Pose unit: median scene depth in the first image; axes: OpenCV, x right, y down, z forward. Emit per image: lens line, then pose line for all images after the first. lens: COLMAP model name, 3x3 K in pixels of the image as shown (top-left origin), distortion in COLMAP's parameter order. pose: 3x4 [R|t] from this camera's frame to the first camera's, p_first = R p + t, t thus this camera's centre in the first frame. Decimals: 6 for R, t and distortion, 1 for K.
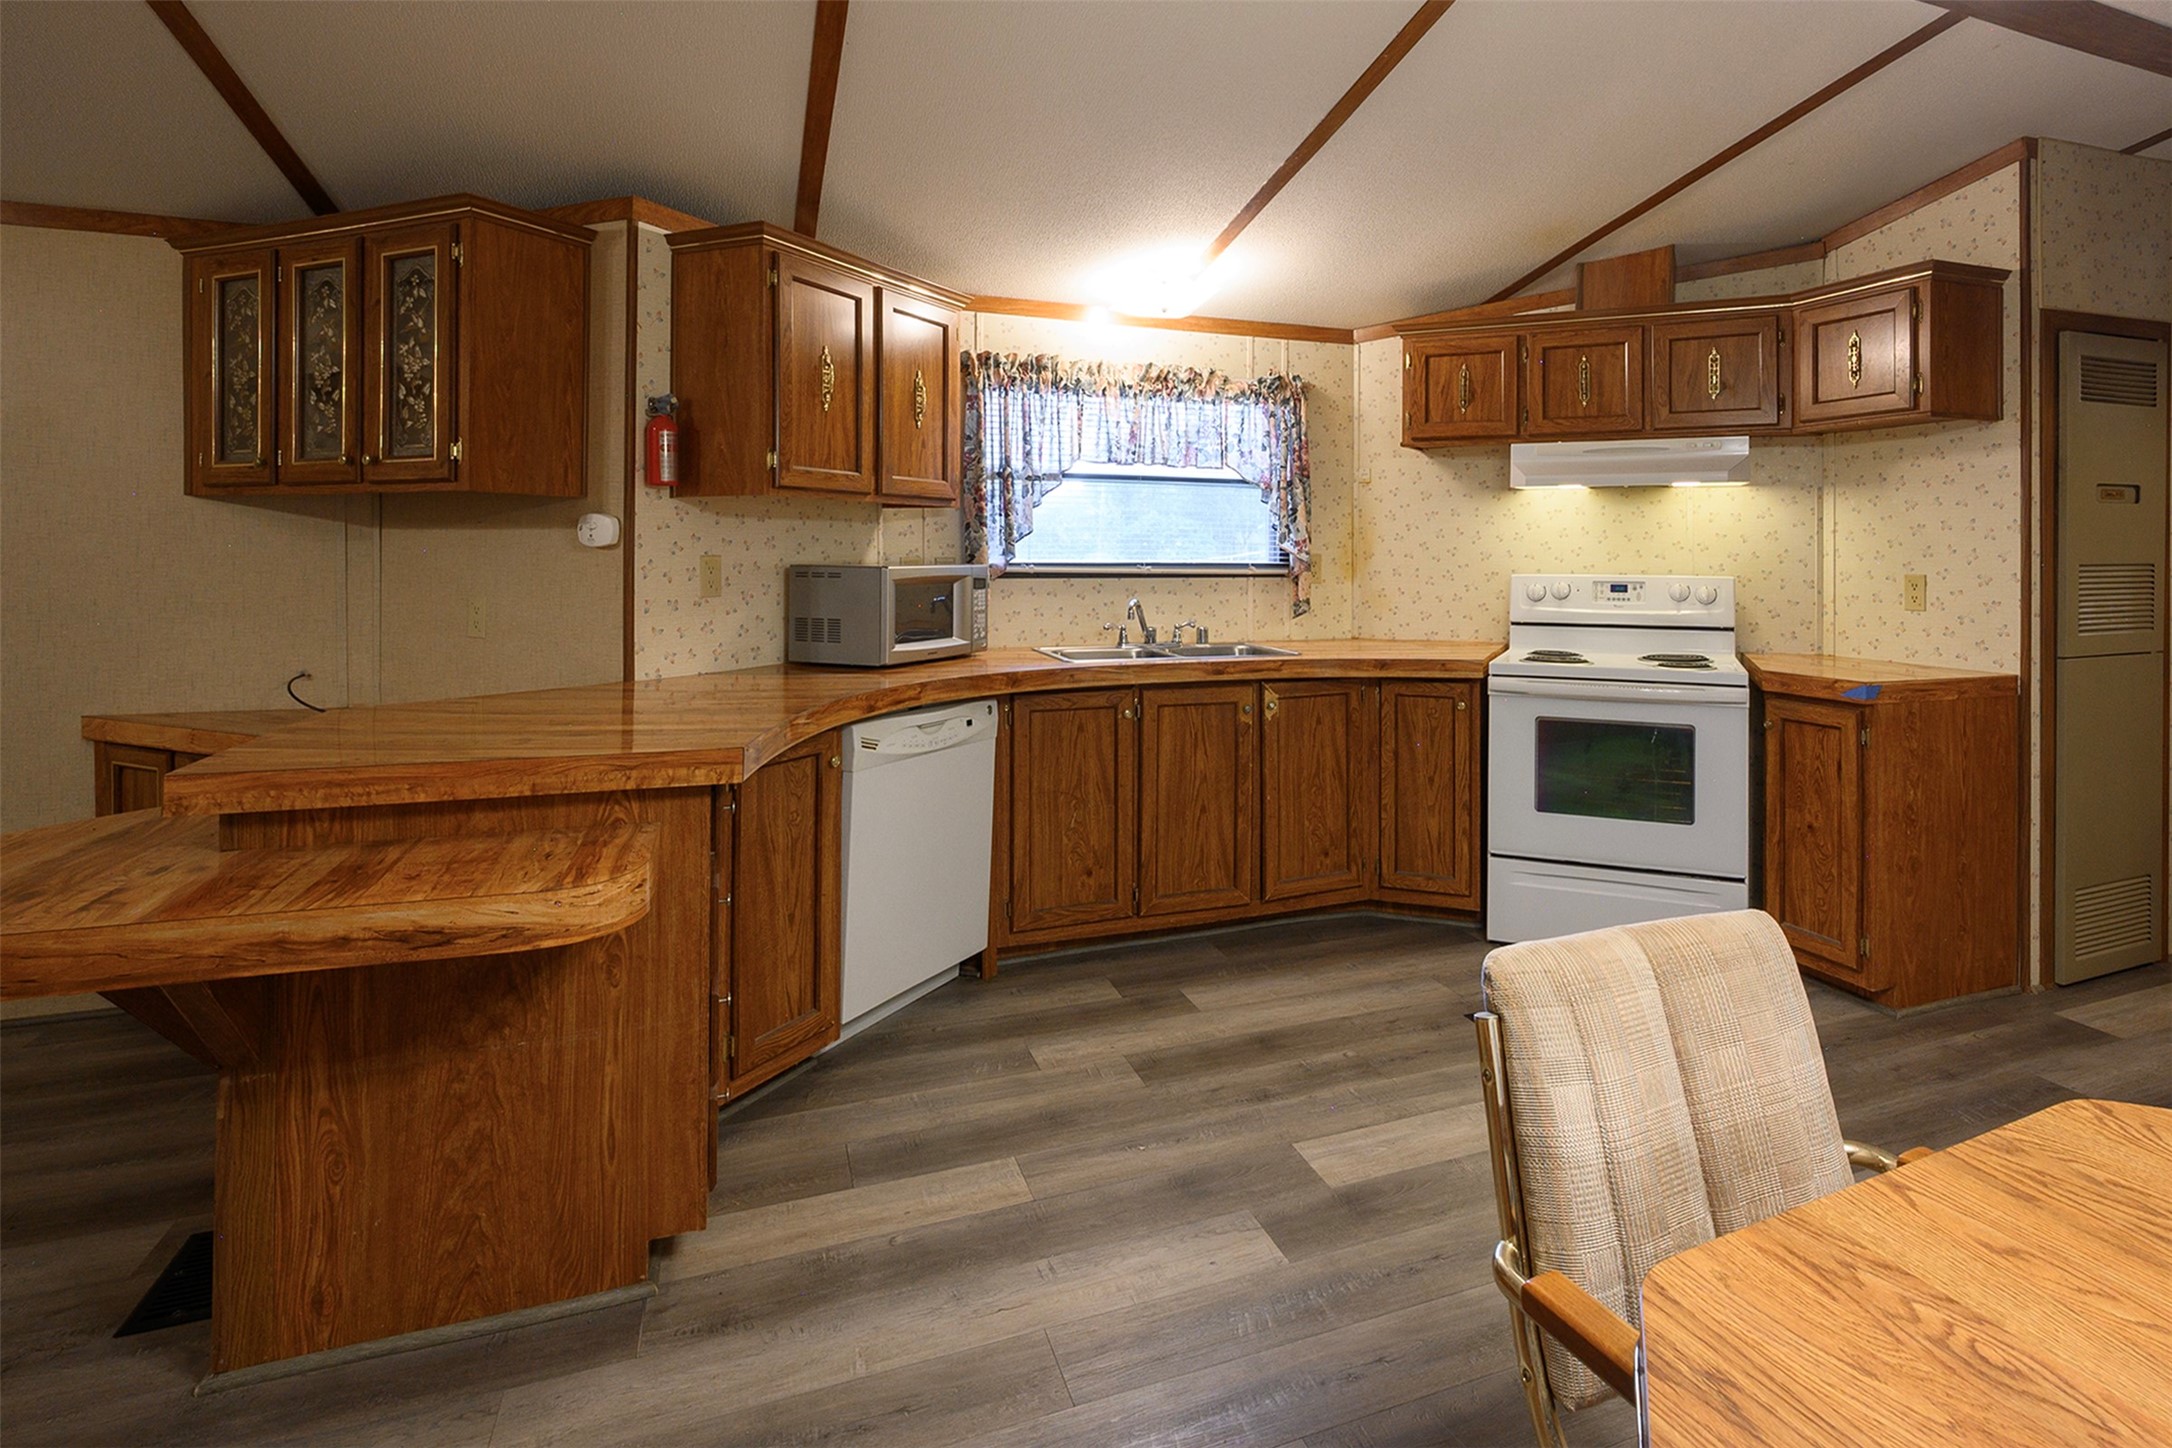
lens RADIAL K [[1079.0, 0, 1158.7], [0, 1079.0, 547.0], [0, 0, 1]] dist [-0.004648, 0.001501]
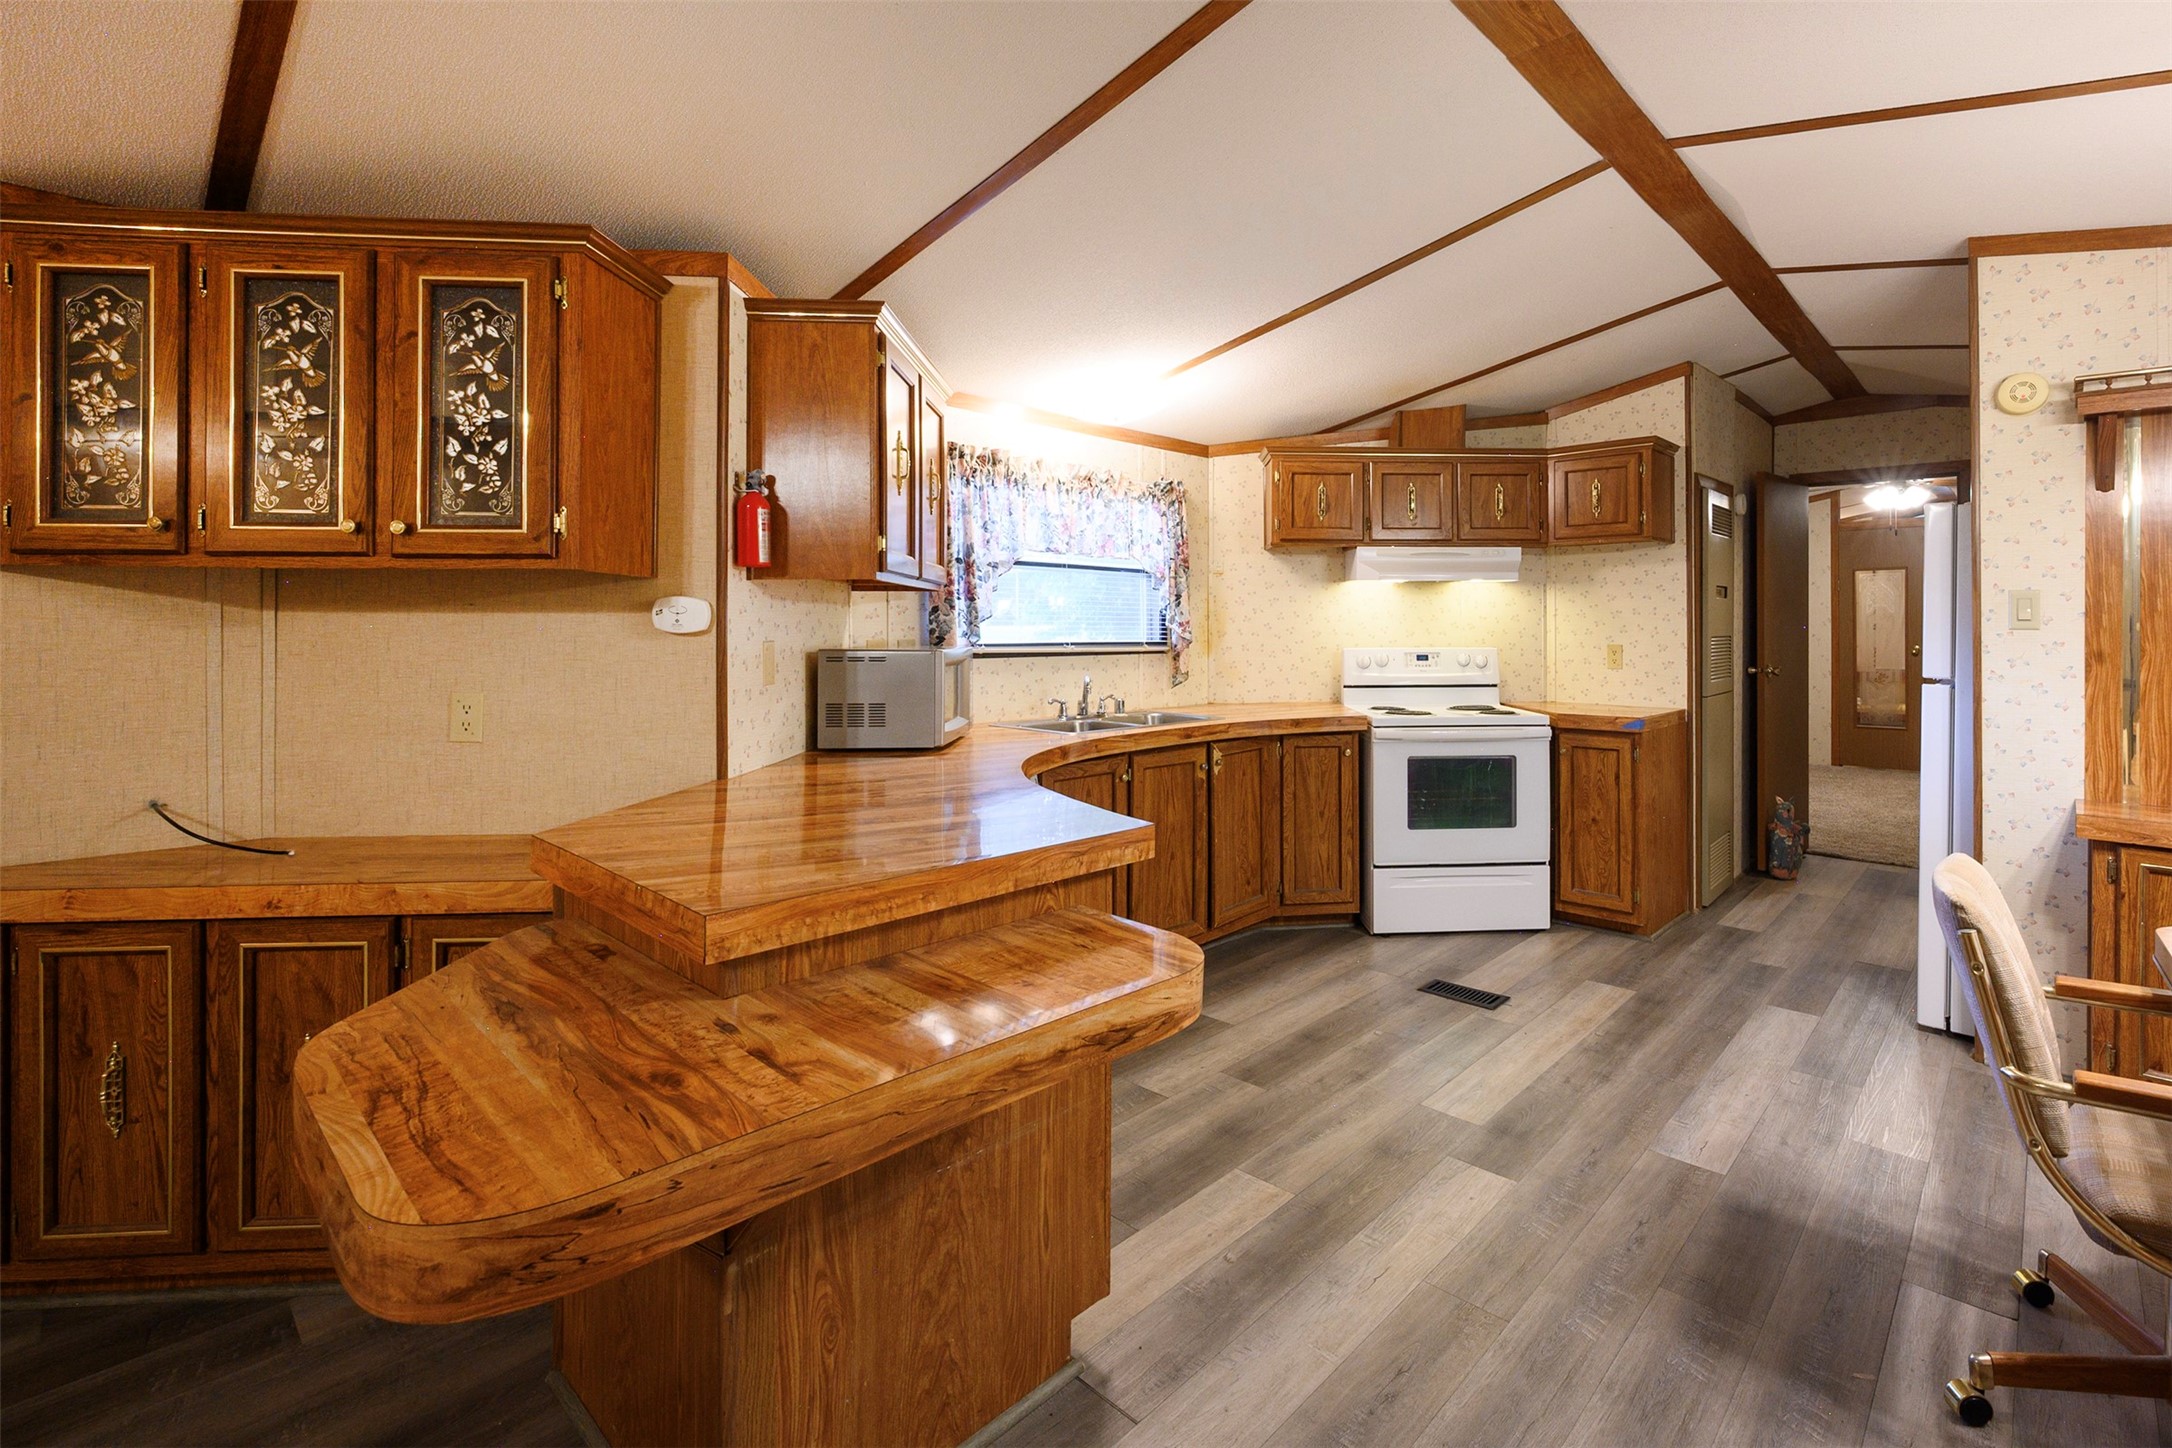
lens RADIAL K [[964.3, 0, 1164.9], [0, 964.3, 619.6], [0, 0, 1]] dist [-0.003867, 0.000665]
pose [[0.898427, -0.001367, 0.439121, -0.477965], [0.003274, 0.999988, -0.003585, -0.006837], [-0.439111, 0.004658, 0.898421, 0.087321]]
